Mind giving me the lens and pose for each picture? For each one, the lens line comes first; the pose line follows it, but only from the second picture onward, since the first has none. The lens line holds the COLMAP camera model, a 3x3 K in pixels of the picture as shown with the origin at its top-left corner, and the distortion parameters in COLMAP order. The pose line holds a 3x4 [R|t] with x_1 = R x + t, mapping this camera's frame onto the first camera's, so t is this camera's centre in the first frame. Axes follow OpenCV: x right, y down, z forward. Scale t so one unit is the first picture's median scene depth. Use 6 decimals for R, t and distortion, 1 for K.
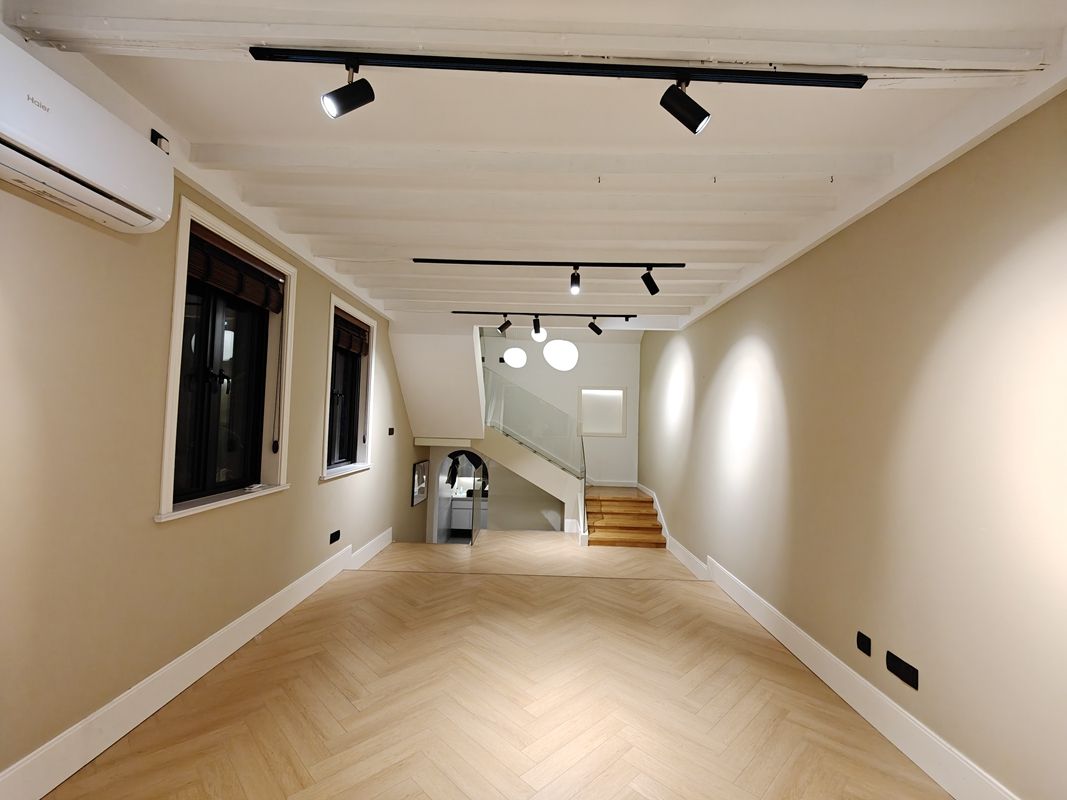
lens RADIAL K [[465.5, 0, 535.0], [0, 465.5, 403.8], [0, 0, 1]] dist [-0.000332, -0.000420]
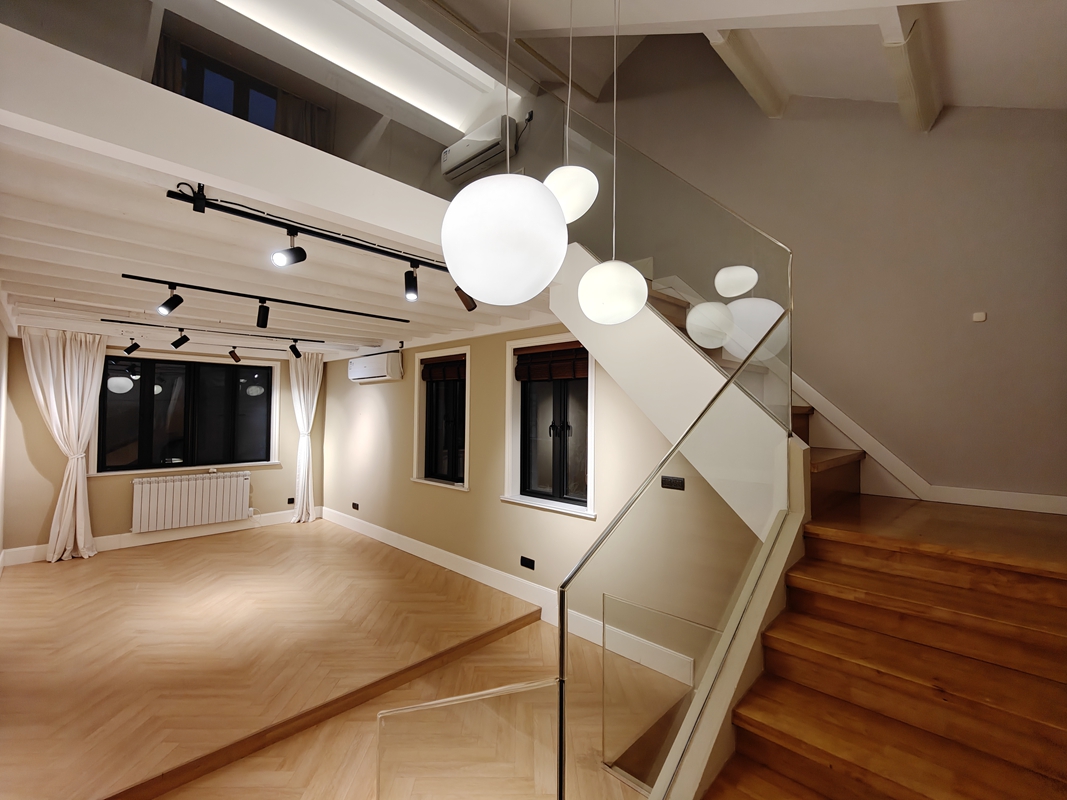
lens RADIAL K [[465.5, 0, 535.0], [0, 465.5, 403.8], [0, 0, 1]] dist [-0.000332, -0.000420]
pose [[-0.689260, -0.049286, -0.722836, 0.420618], [-0.000935, 0.997743, -0.067138, -0.004080], [0.724513, -0.045600, -0.687751, 2.216379]]
